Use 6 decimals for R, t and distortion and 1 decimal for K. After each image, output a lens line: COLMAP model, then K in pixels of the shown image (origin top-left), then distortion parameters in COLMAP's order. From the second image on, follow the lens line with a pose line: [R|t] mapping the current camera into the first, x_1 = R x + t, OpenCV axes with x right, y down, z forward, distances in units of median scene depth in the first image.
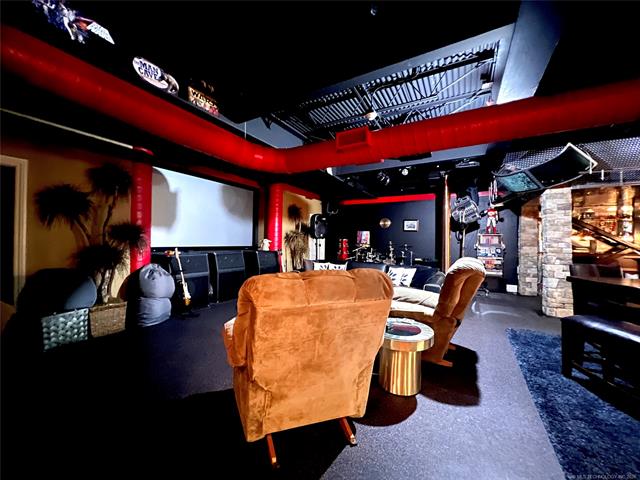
lens RADIAL K [[256.4, 0, 322.0], [0, 256.4, 239.5], [0, 0, 1]] dist [-0.017412, -0.000371]
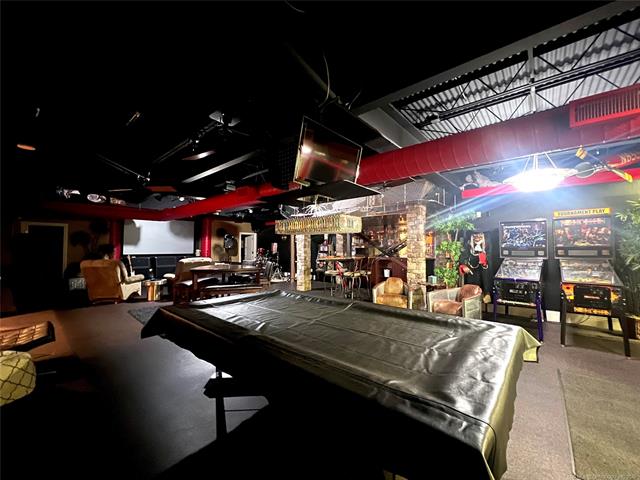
lens RADIAL K [[256.4, 0, 317.3], [0, 256.4, 240.5], [0, 0, 1]] dist [-0.017412, -0.000371]
pose [[0.977031, -0.008016, -0.212946, 1.425001], [0.003415, 0.999753, -0.021963, -0.036581], [0.213069, 0.020732, 0.976817, -0.767398]]
